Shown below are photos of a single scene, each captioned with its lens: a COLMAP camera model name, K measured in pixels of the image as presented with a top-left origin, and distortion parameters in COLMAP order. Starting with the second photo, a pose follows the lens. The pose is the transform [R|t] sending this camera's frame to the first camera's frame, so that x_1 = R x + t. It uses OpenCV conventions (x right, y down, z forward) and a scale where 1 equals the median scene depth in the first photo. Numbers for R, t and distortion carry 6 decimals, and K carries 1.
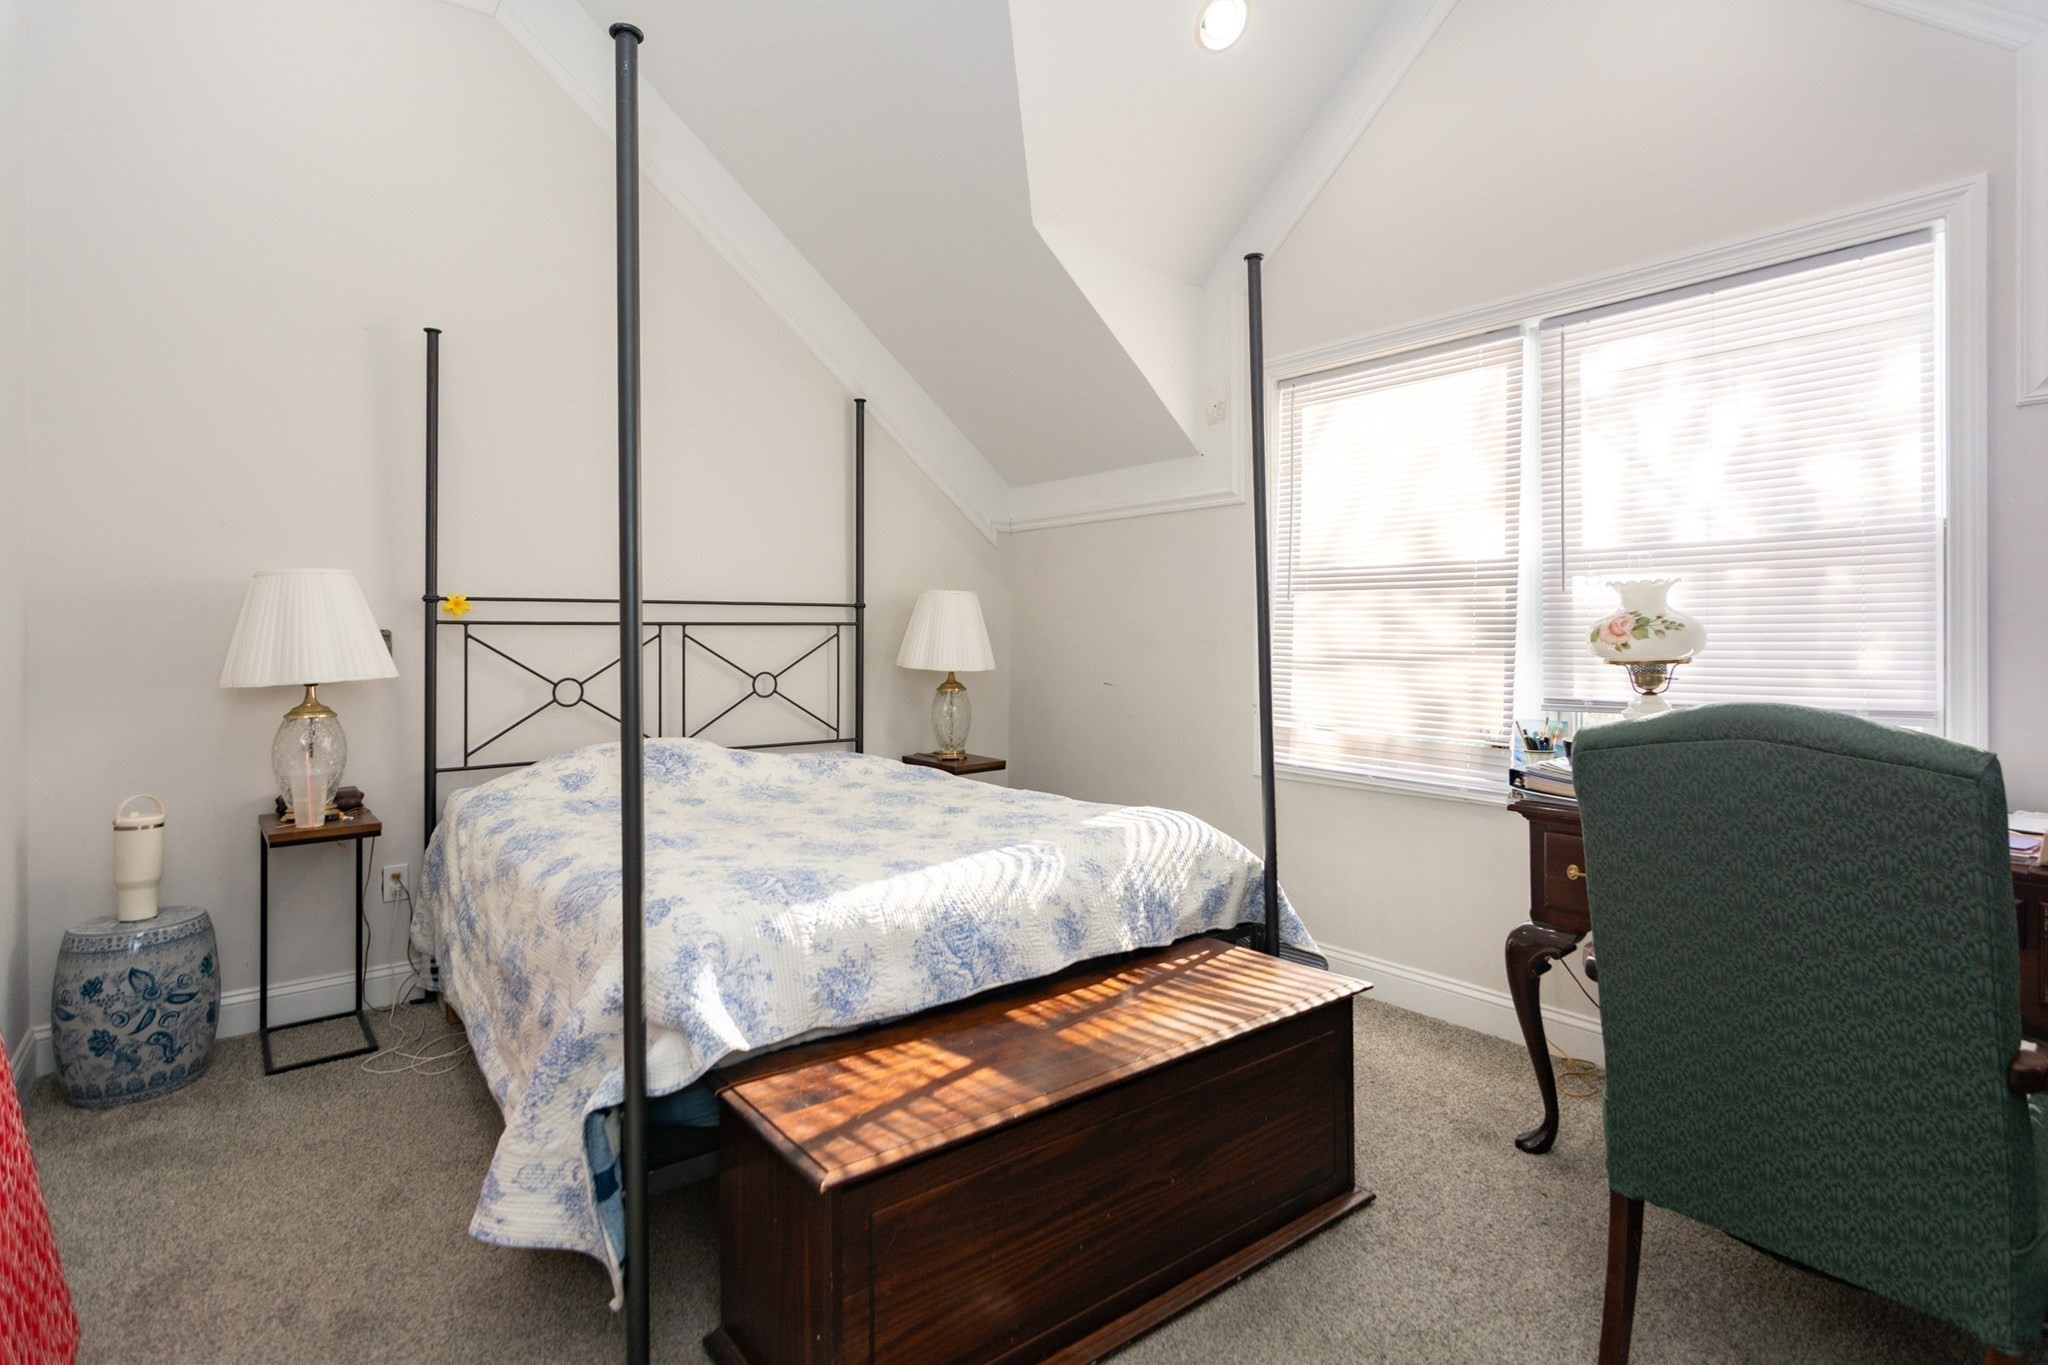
lens RADIAL K [[1032.2, 0, 1072.0], [0, 1032.2, 637.2], [0, 0, 1]] dist [-0.004638, 0.004830]
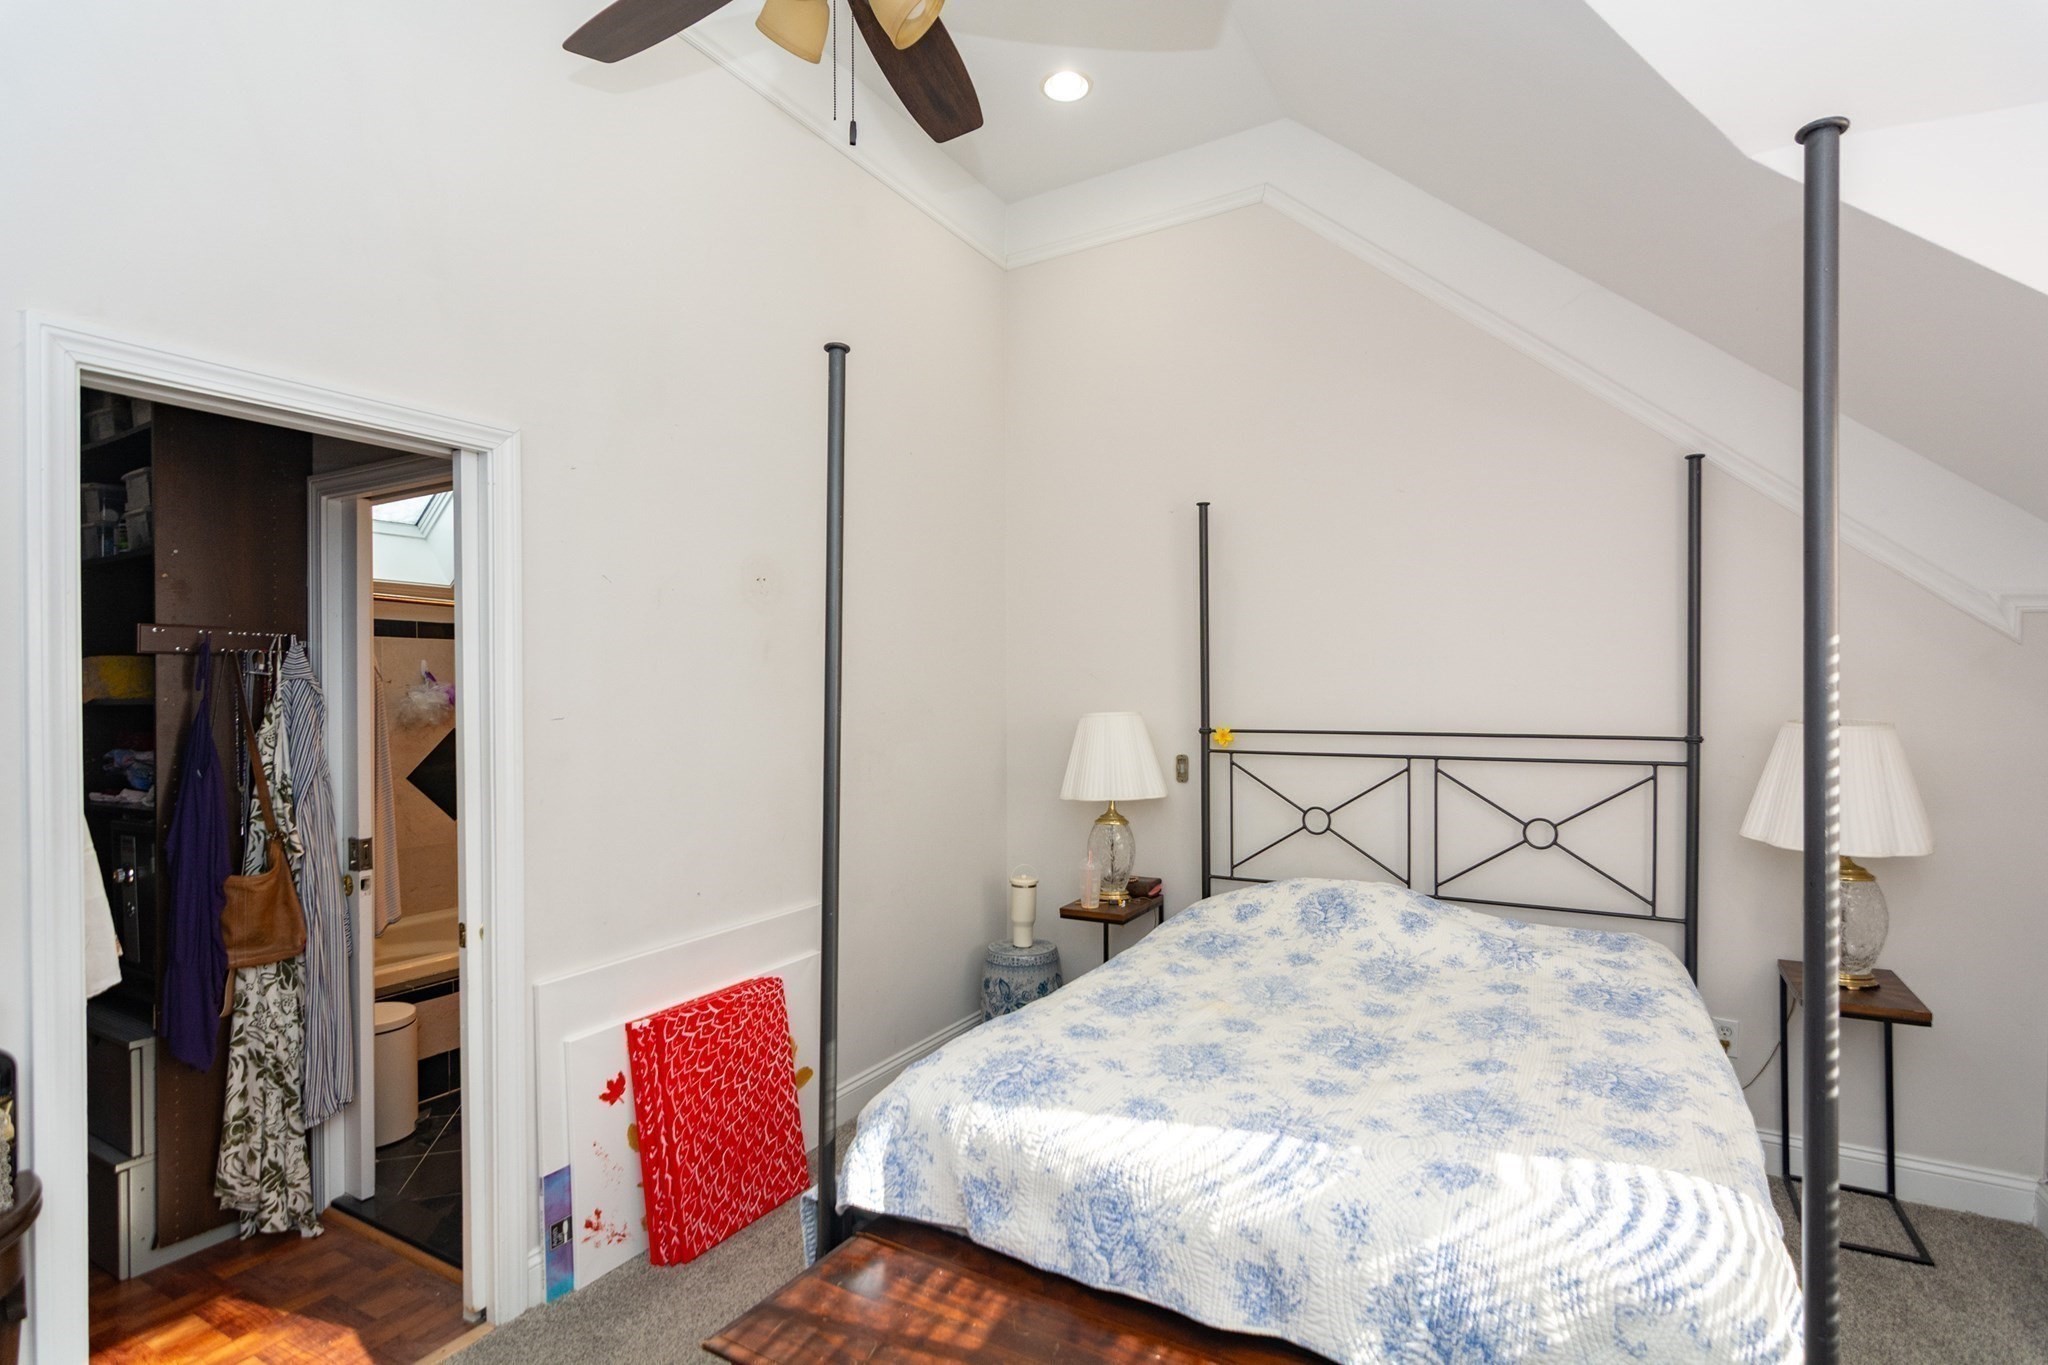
lens RADIAL K [[1032.2, 0, 1027.8], [0, 1032.2, 688.5], [0, 0, 1]] dist [-0.004638, 0.004830]
pose [[0.332301, 0.010535, -0.943115, 0.509097], [0.002216, 0.999926, 0.011950, -0.119840], [0.943171, -0.006061, 0.332253, 0.493728]]
